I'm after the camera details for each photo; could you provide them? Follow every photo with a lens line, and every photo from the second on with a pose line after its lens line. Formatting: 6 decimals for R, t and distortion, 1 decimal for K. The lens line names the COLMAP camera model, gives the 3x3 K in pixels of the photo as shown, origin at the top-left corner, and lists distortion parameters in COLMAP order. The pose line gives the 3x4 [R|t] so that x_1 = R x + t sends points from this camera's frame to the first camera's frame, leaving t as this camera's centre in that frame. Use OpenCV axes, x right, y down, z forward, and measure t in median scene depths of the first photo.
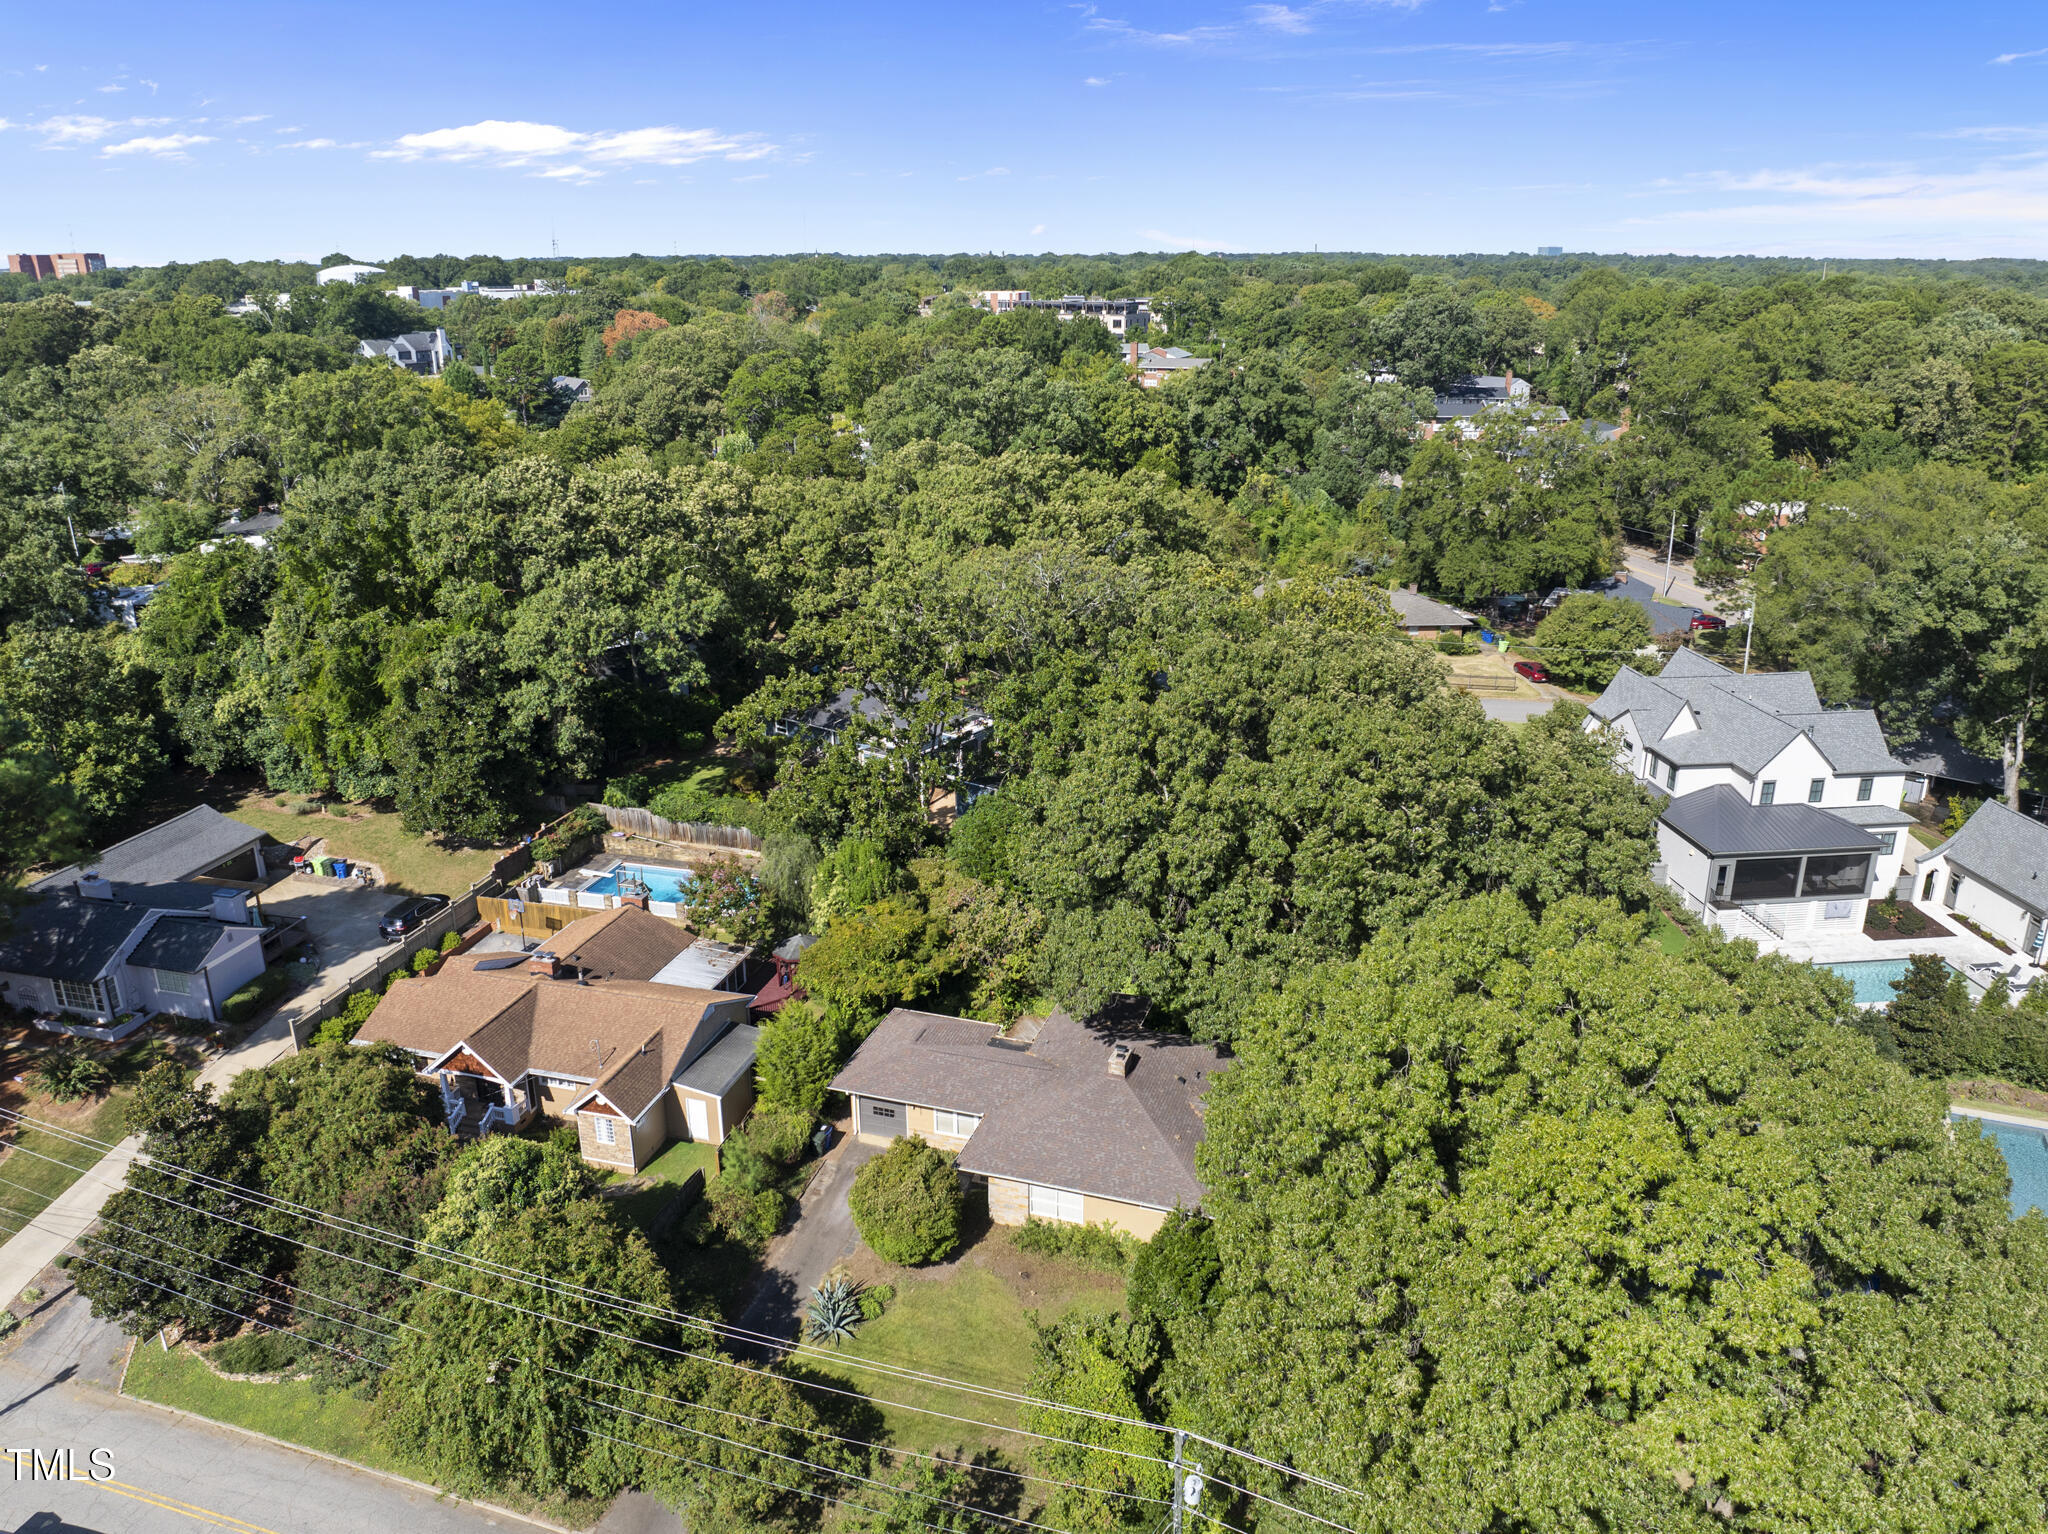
lens RADIAL K [[1423.1, 0, 1024.0], [0, 1423.1, 767.0], [0, 0, 1]] dist [-0.033205, -0.010389]
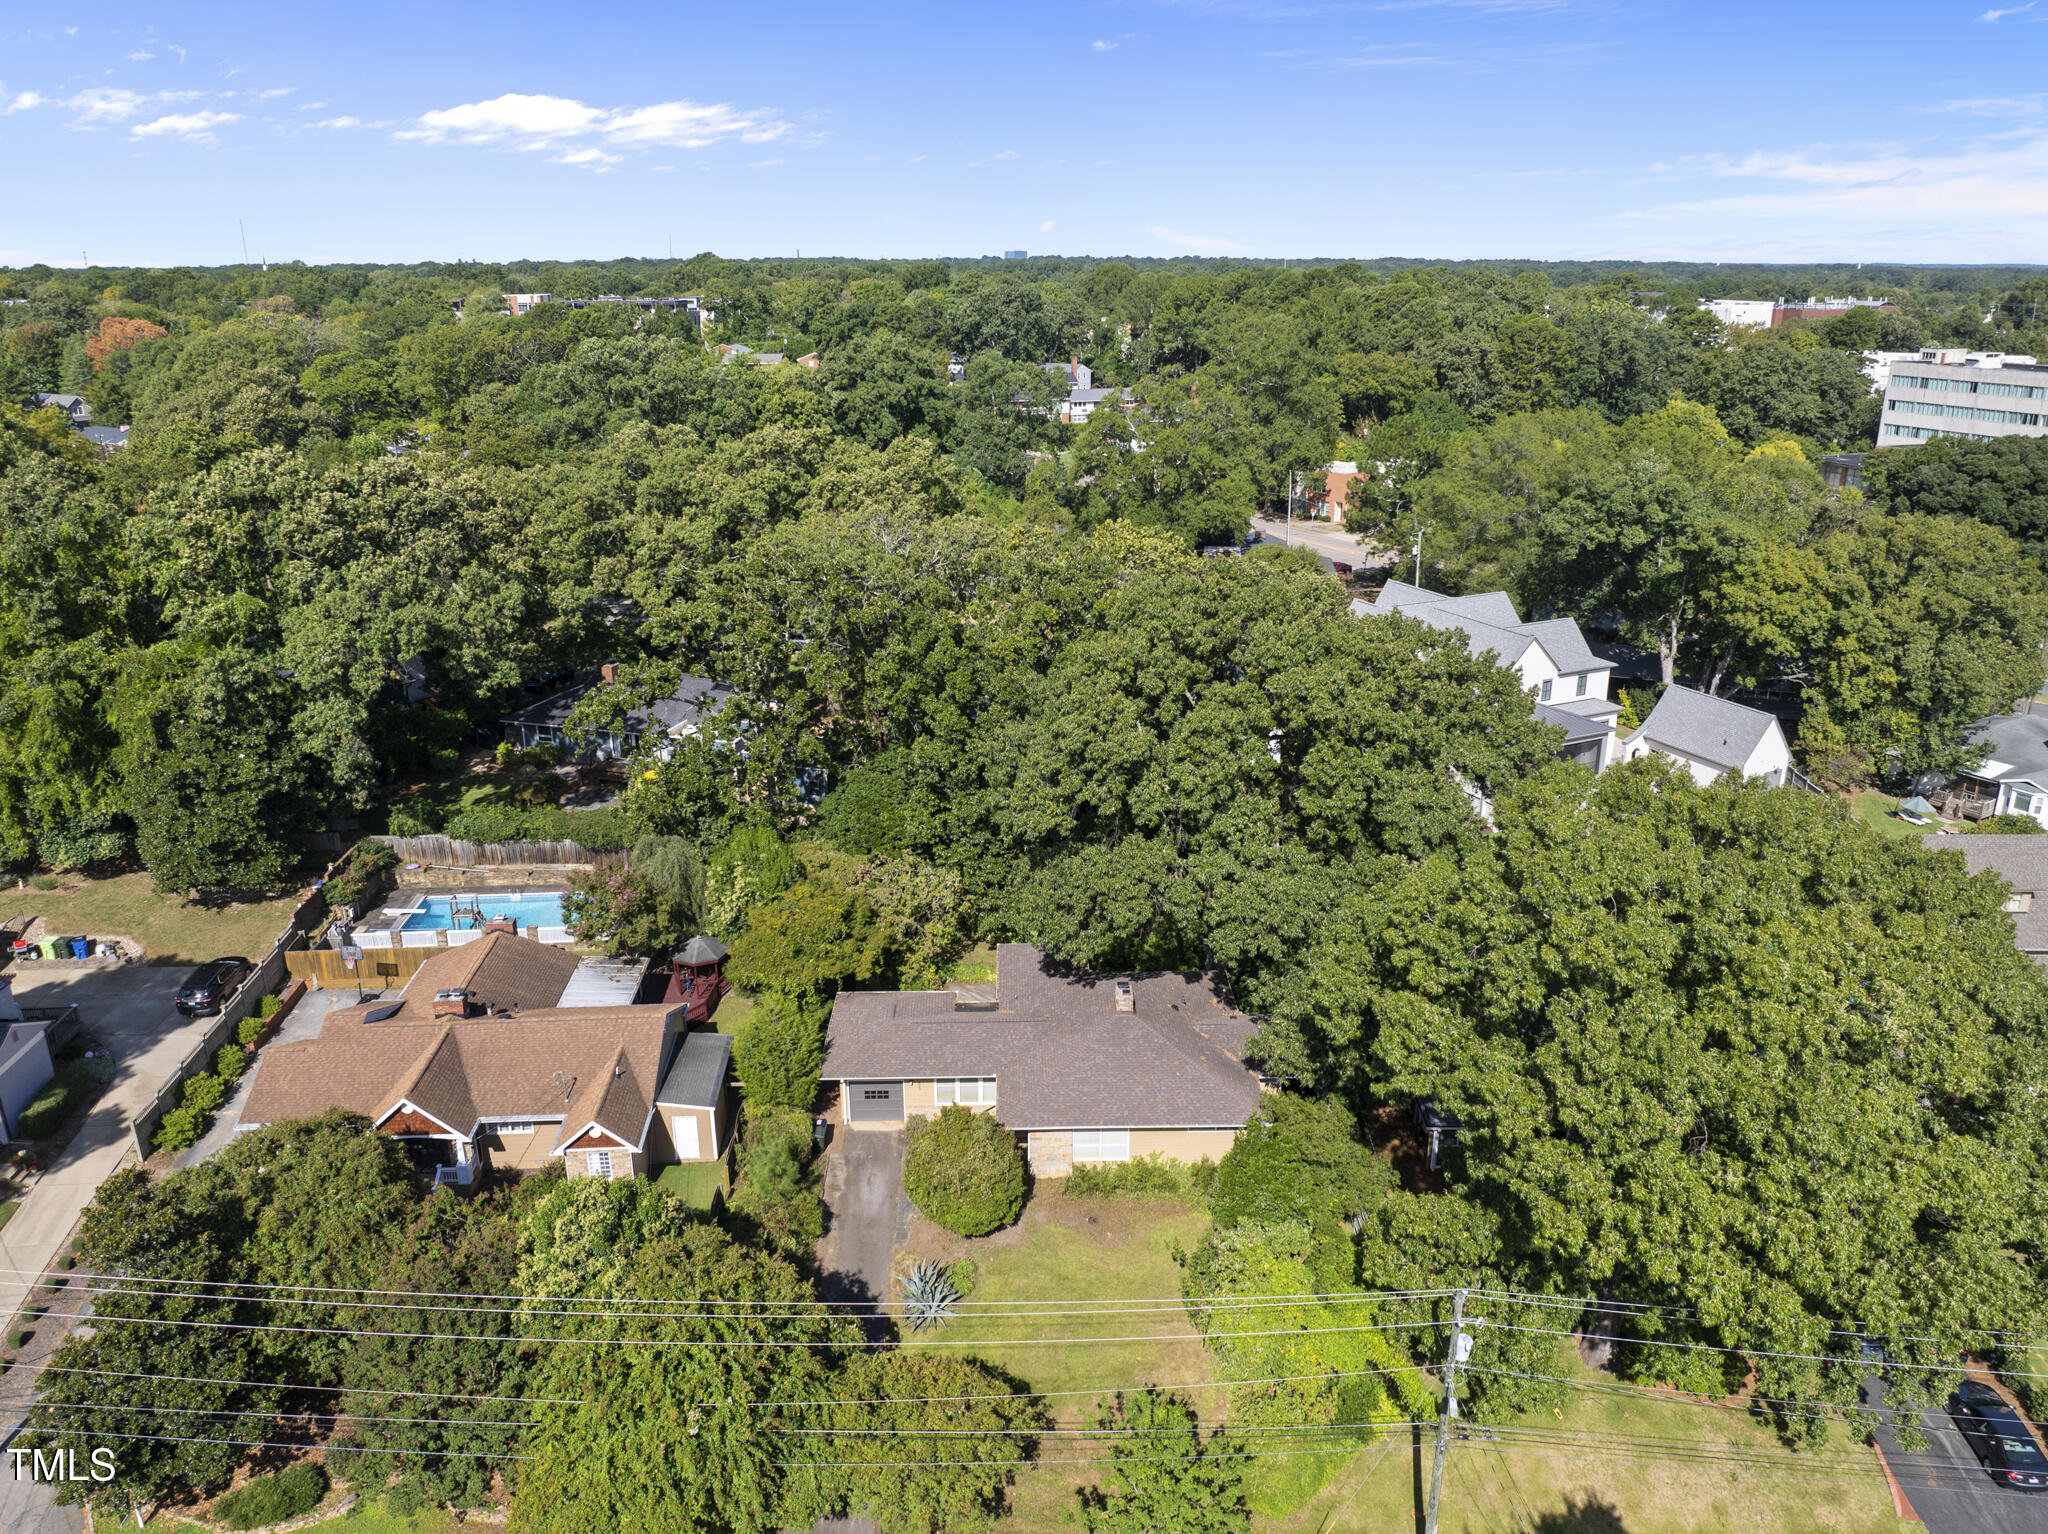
lens RADIAL K [[1423.0, 0, 1013.8], [0, 1423.0, 757.9], [0, 0, 1]] dist [-0.028458, -0.002704]
pose [[0.946965, -0.107103, 0.302962, -0.230838], [0.109691, 0.993929, 0.008511, 0.016386], [-0.302035, 0.025173, 0.952965, 0.045454]]
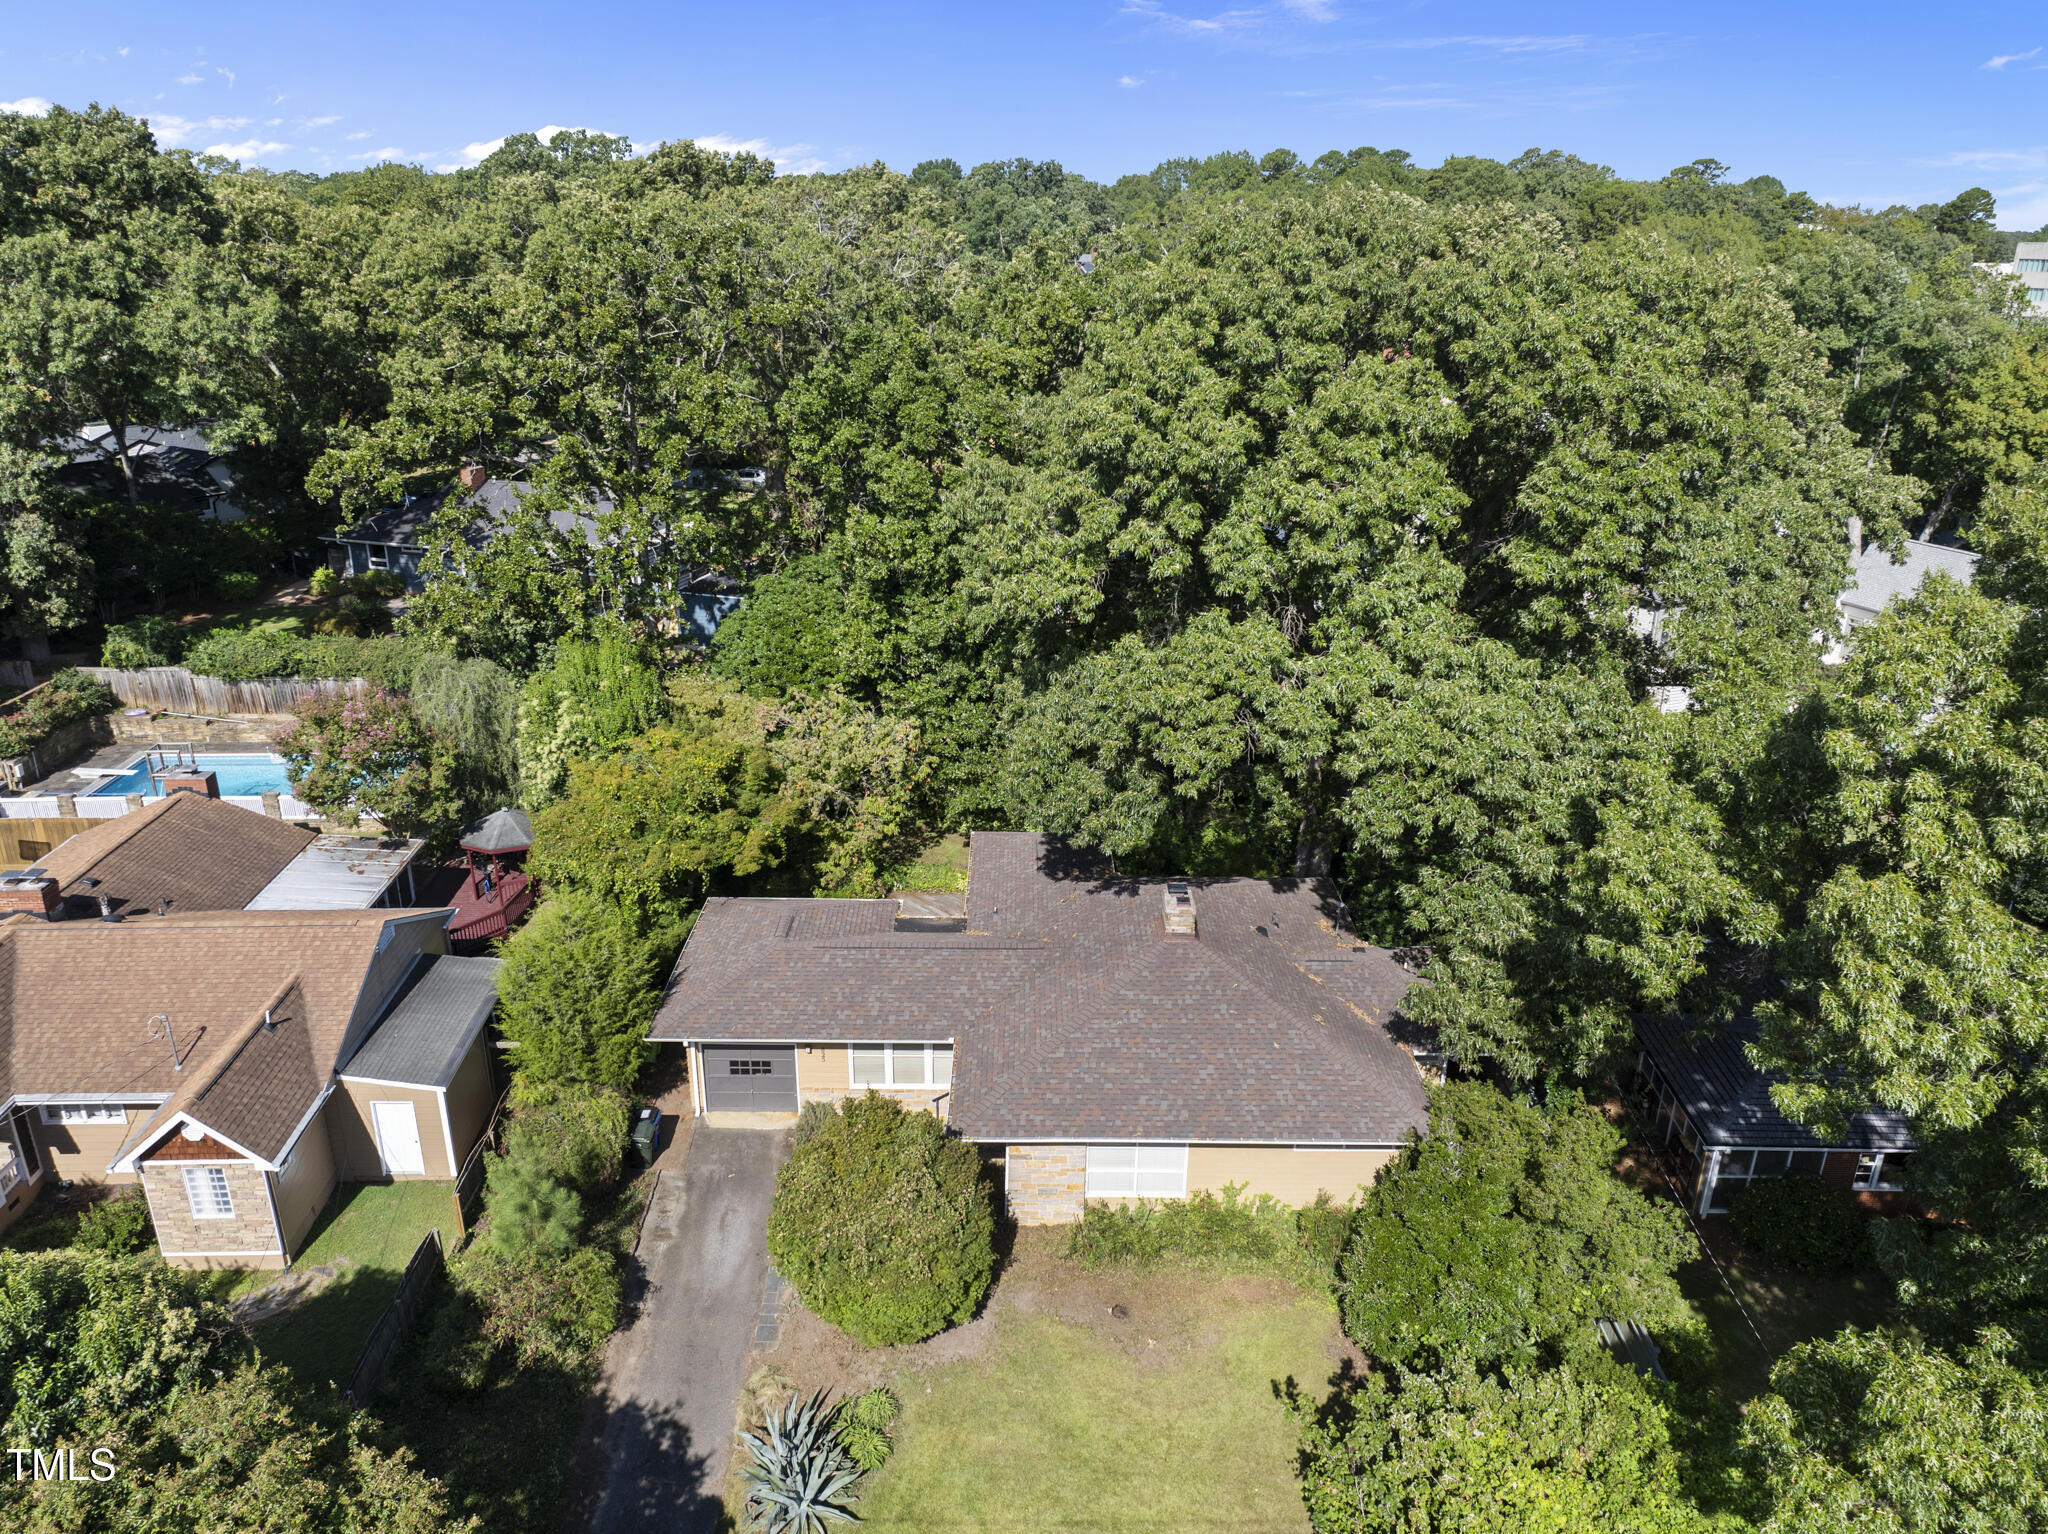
lens RADIAL K [[1423.1, 0, 1024.0], [0, 1423.1, 767.0], [0, 0, 1]] dist [-0.033205, -0.010389]
pose [[0.948629, -0.099863, 0.300216, -0.127249], [0.087779, 0.994702, 0.053508, 0.087679], [-0.303969, -0.024407, 0.952369, 0.365486]]
